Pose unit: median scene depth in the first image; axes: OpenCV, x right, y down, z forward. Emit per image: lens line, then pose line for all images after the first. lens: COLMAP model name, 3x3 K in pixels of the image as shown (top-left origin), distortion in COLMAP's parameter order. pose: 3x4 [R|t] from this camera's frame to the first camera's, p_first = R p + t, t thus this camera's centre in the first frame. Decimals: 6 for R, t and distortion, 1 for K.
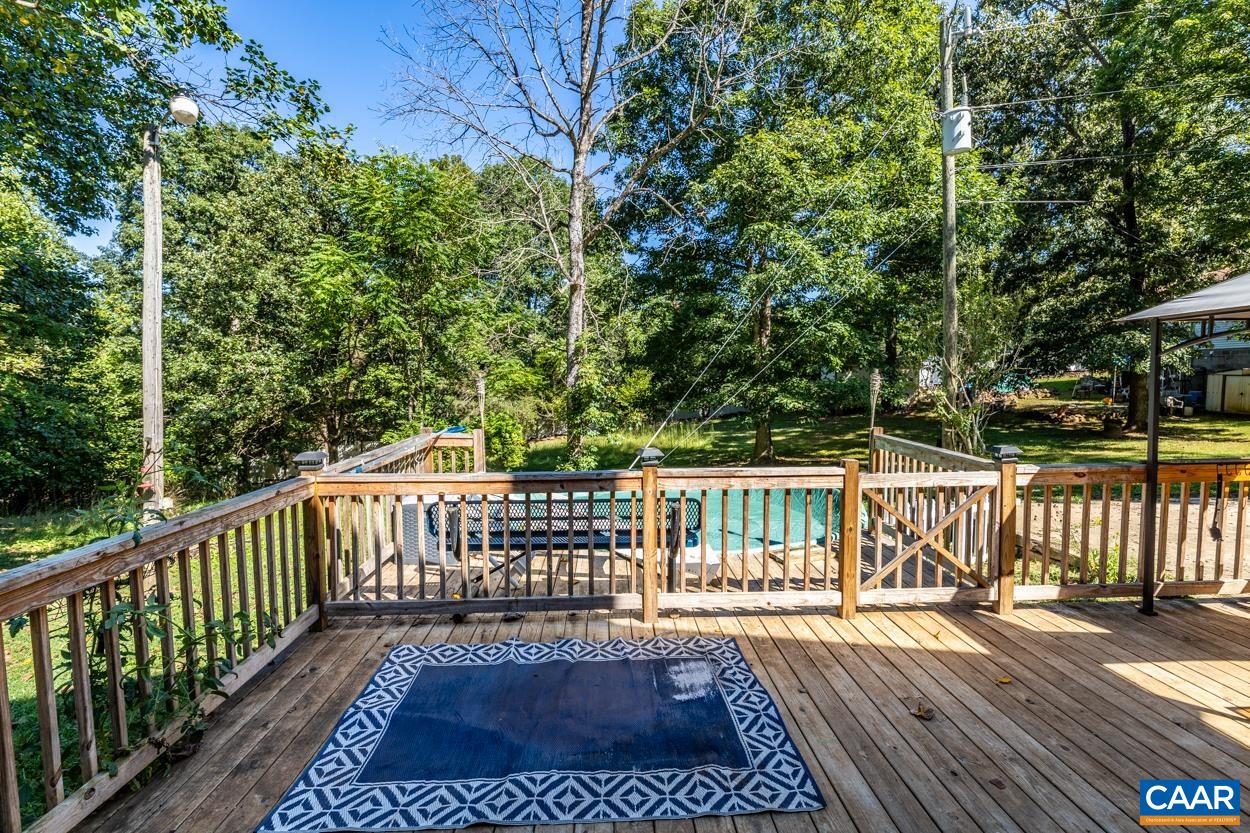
lens RADIAL K [[603.8, 0, 628.3], [0, 603.8, 415.9], [0, 0, 1]] dist [-0.002623, 0.000454]
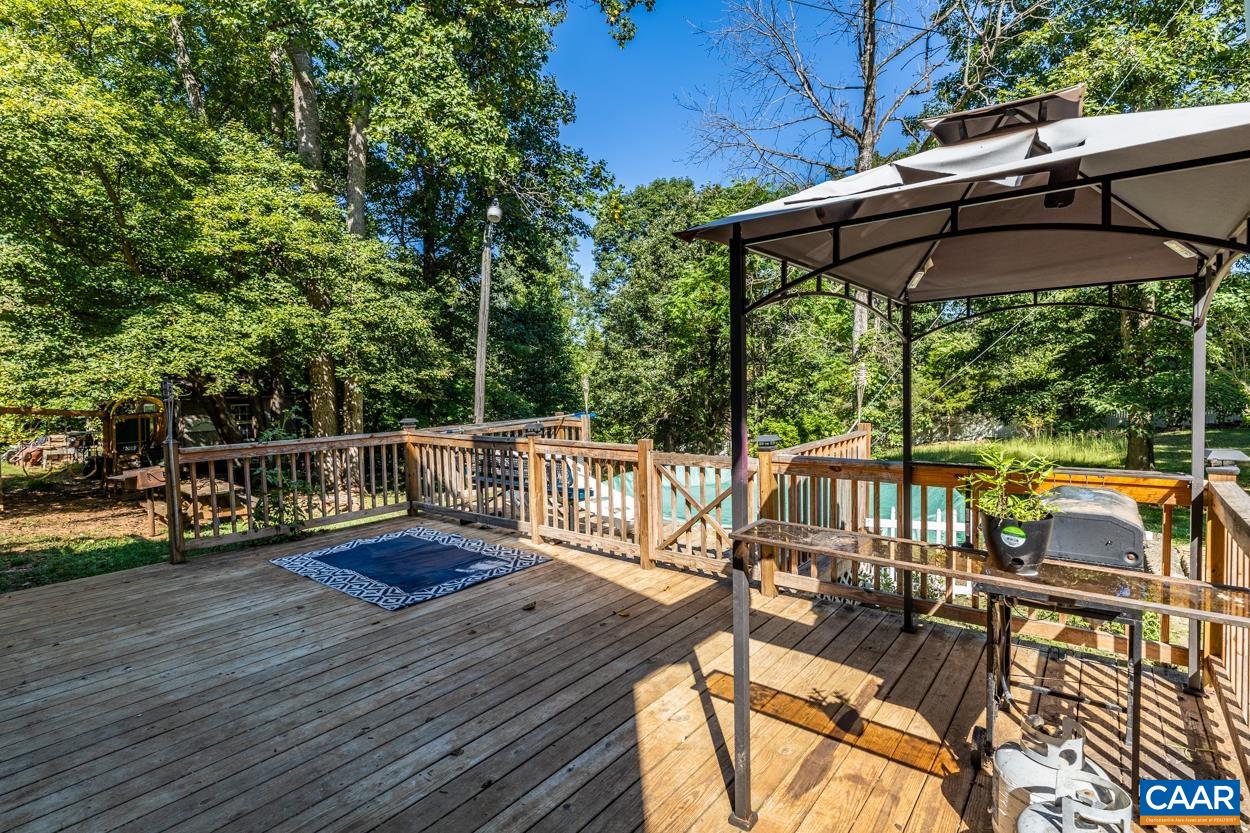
lens RADIAL K [[603.8, 0, 633.6], [0, 603.8, 417.1], [0, 0, 1]] dist [-0.002623, 0.000454]
pose [[0.751876, 0.029332, -0.658652, 1.147828], [-0.028240, 0.999526, 0.012276, 0.013059], [0.658699, 0.009370, 0.752348, 0.056854]]
